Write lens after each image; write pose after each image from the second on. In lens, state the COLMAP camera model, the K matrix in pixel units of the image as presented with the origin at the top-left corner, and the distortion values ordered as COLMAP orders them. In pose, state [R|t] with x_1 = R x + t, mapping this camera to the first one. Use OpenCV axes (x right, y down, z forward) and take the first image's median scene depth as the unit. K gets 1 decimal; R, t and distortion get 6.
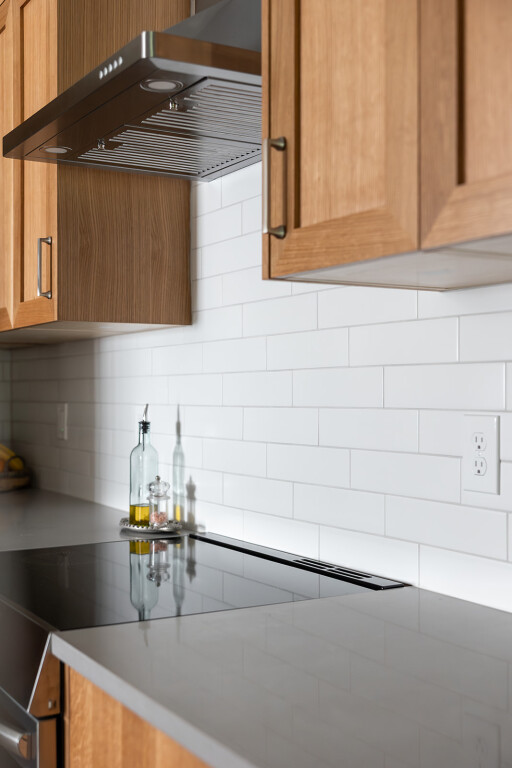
lens RADIAL K [[982.1, 0, 256.2], [0, 982.1, 386.1], [0, 0, 1]] dist [0.041459, 0.000000]
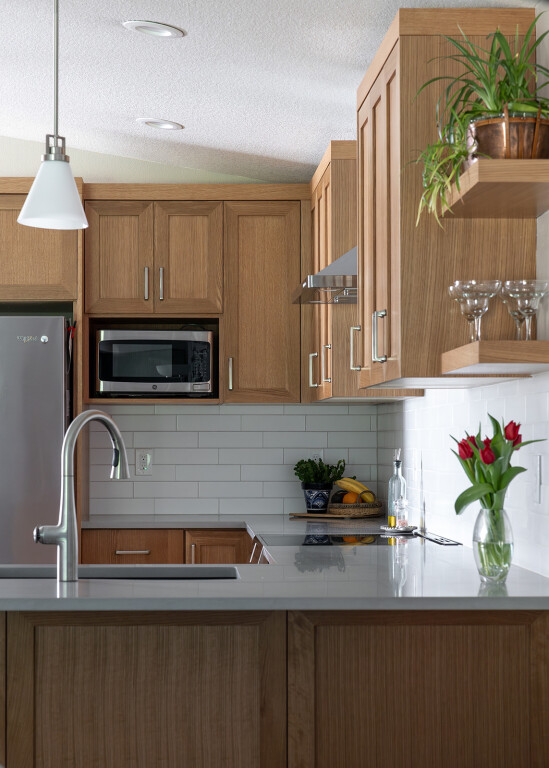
lens RADIAL K [[1762.6, 0, 274.4], [0, 1762.6, 388.7], [0, 0, 1]] dist [-0.041452, 0.000000]
pose [[0.891854, -0.009802, -0.452218, 0.763740], [0.000097, 0.999769, -0.021480, -0.012982], [0.452324, 0.019113, 0.891649, -1.217839]]
